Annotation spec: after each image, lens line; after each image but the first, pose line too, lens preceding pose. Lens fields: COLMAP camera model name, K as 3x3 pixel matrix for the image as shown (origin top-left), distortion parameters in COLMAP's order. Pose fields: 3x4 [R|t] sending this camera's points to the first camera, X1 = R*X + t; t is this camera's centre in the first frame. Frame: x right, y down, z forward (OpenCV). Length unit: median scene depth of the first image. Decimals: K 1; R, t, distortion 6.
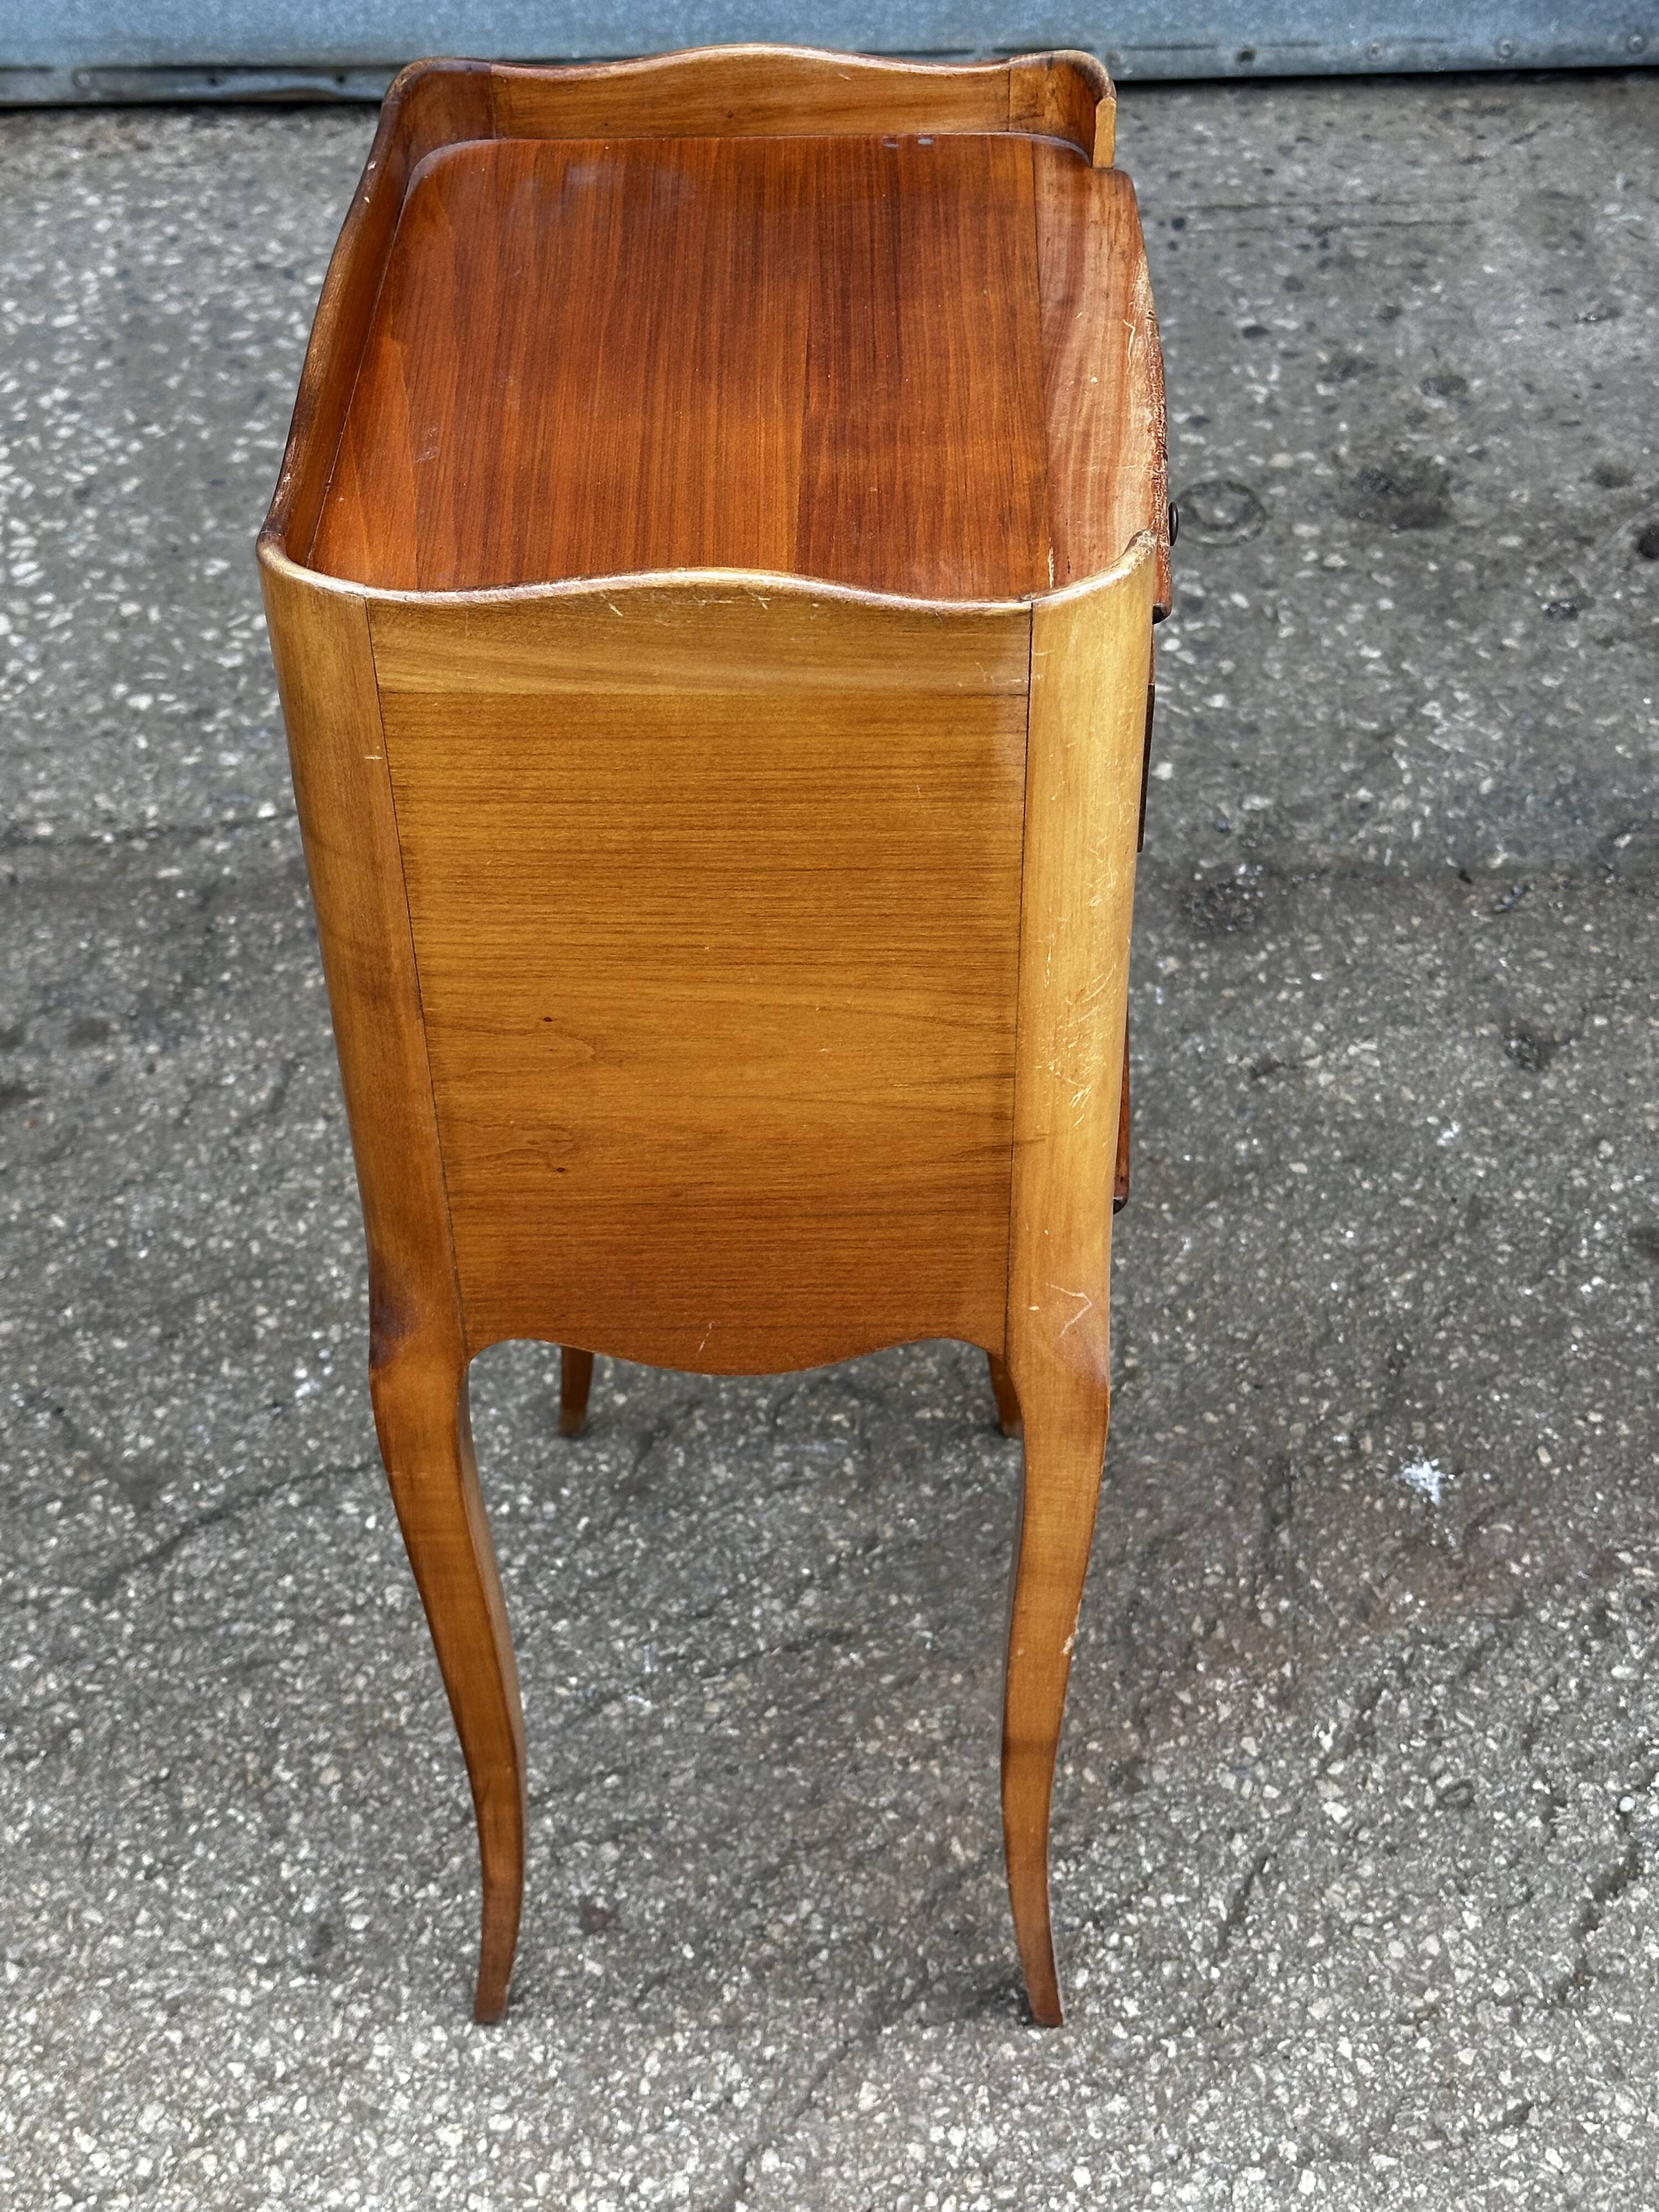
lens RADIAL K [[3058.5, 0, 841.2], [0, 3058.5, 1118.1], [0, 0, 1]] dist [0.202714, -0.474669]
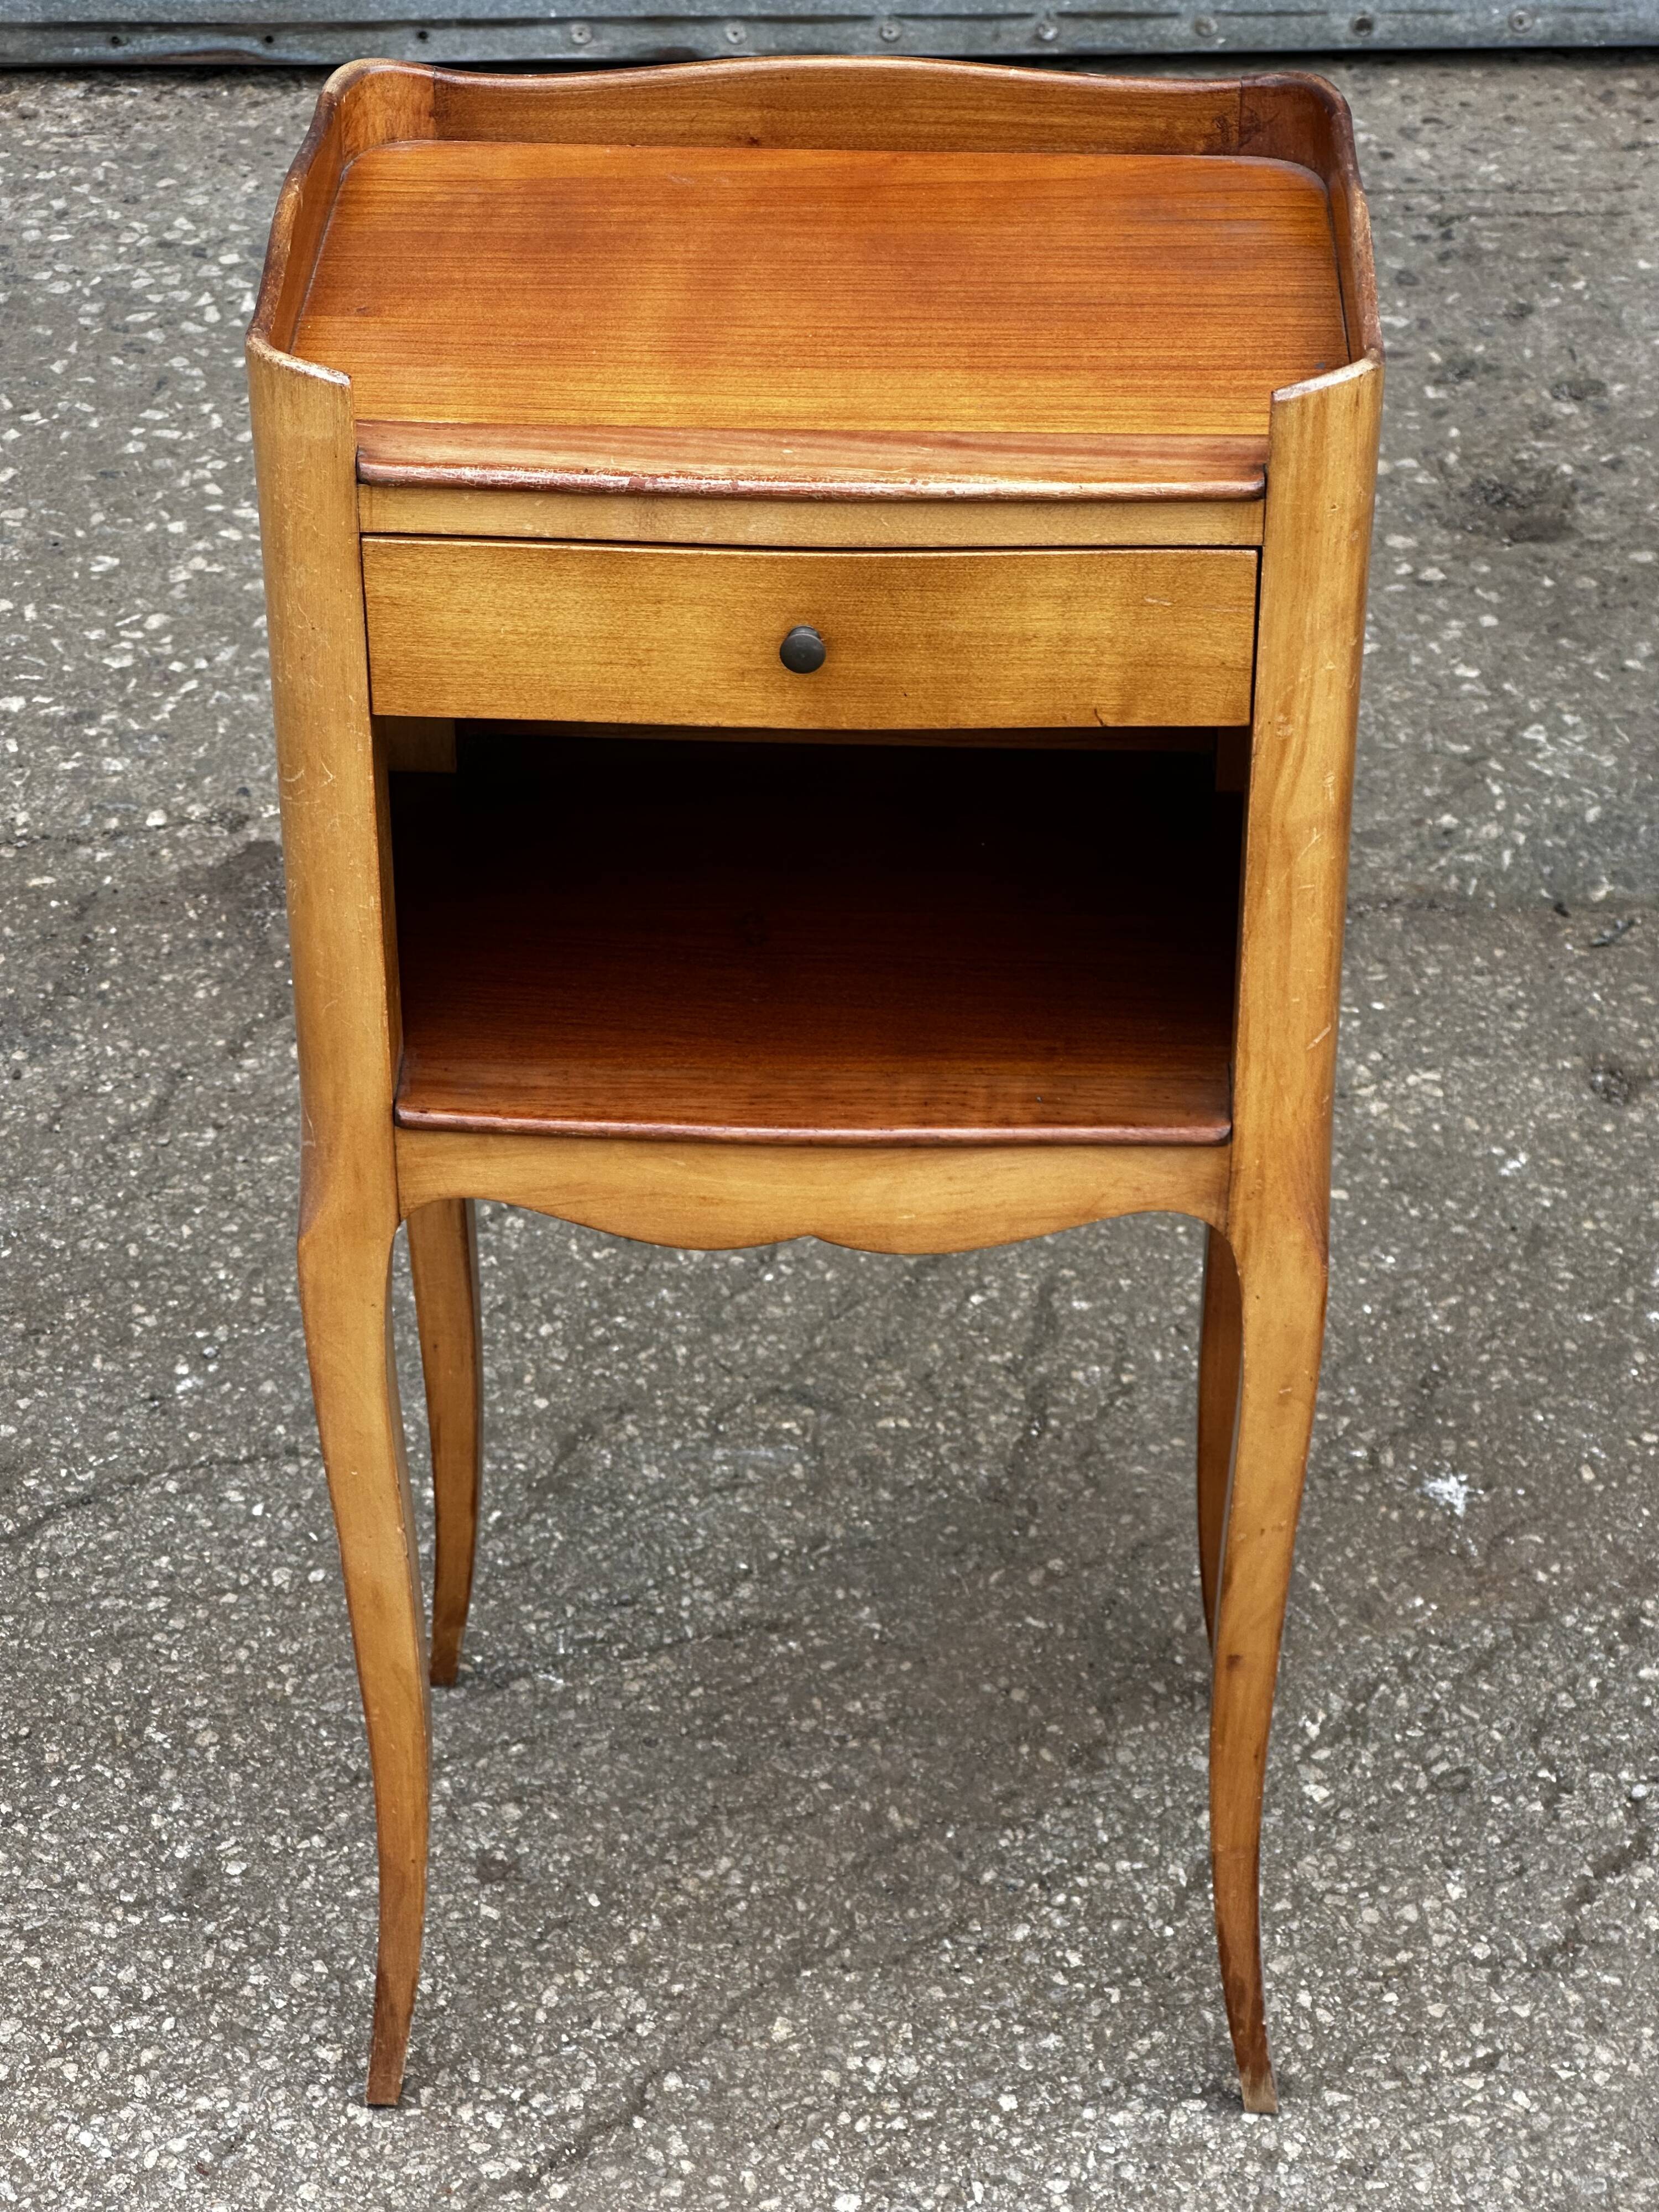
lens RADIAL K [[4924.4, 0, 837.3], [0, 4924.4, 1075.8], [0, 0, 1]] dist [0.110027, 1.392364]
pose [[0.999464, 0.017830, -0.027465, 0.054528], [-0.021773, 0.988337, -0.150719, 0.231505], [0.024457, 0.151236, 0.988195, -0.447887]]
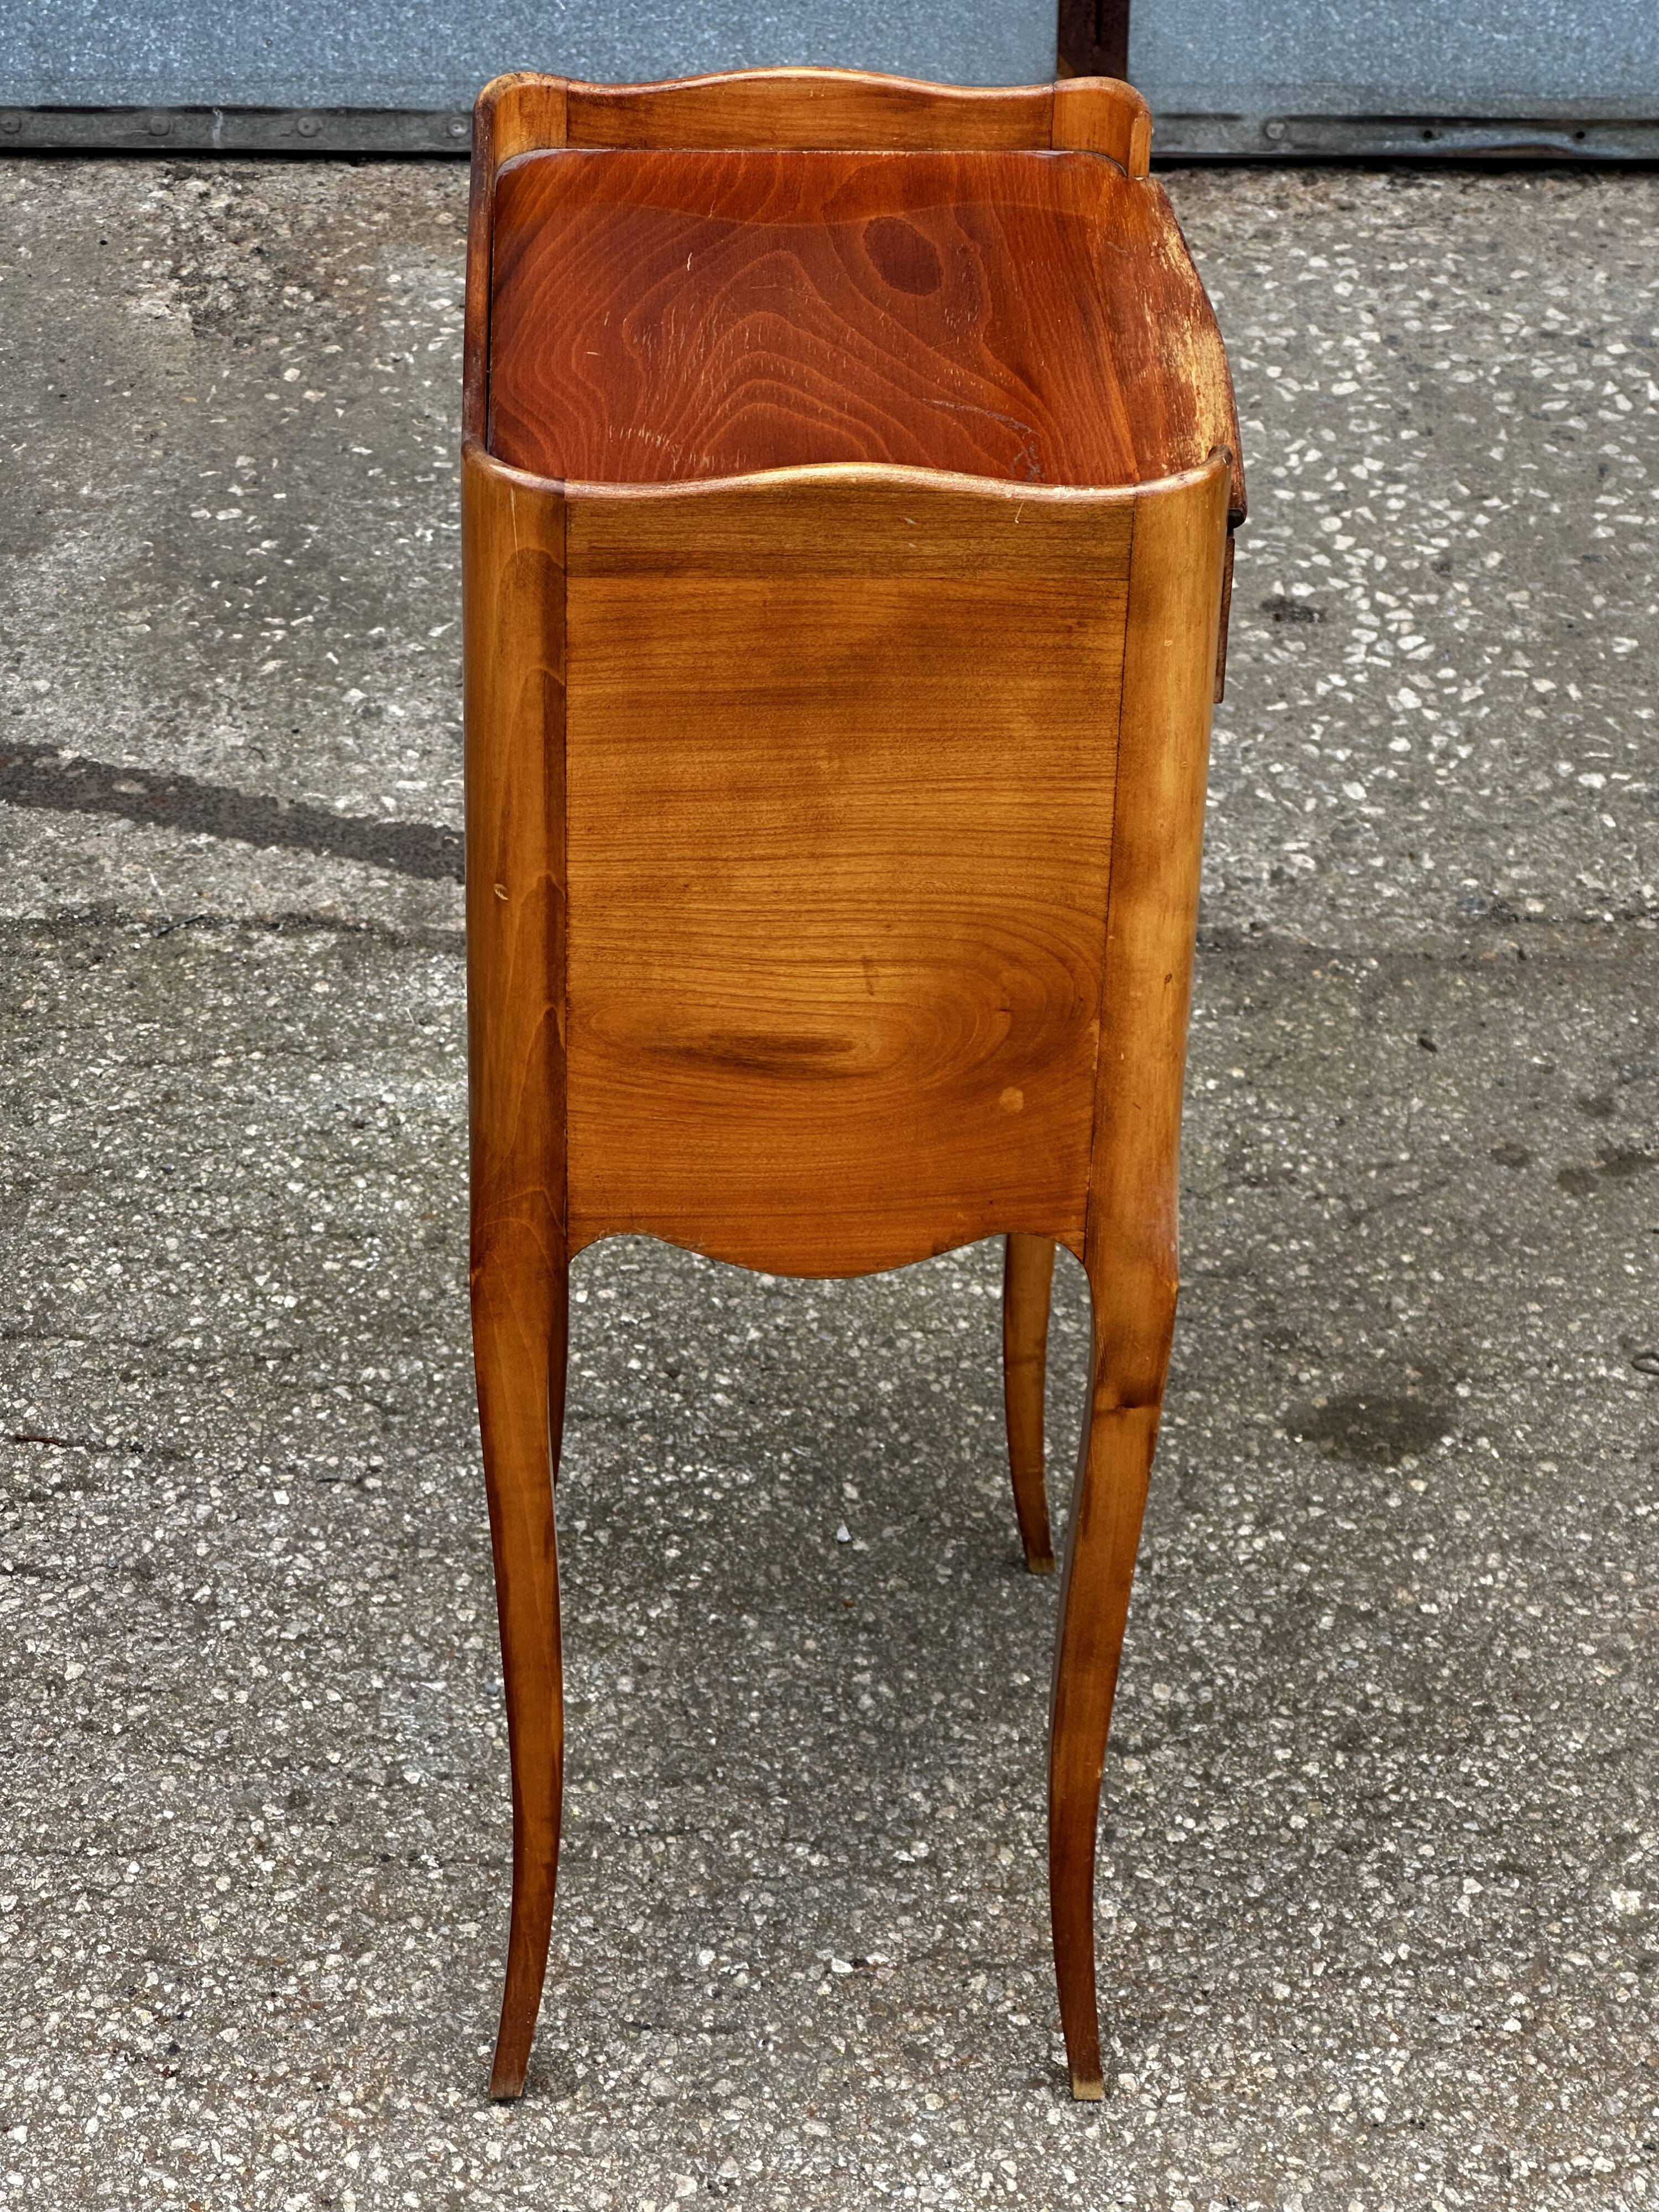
lens RADIAL K [[4887.6, 0, 827.0], [0, 4887.6, 1098.1], [0, 0, 1]] dist [0.202252, 0.229002]
pose [[0.999461, 0.032815, -0.001333, -0.614223], [-0.032626, 0.987416, -0.154742, 0.251270], [-0.003761, 0.154702, 0.987954, -0.523946]]
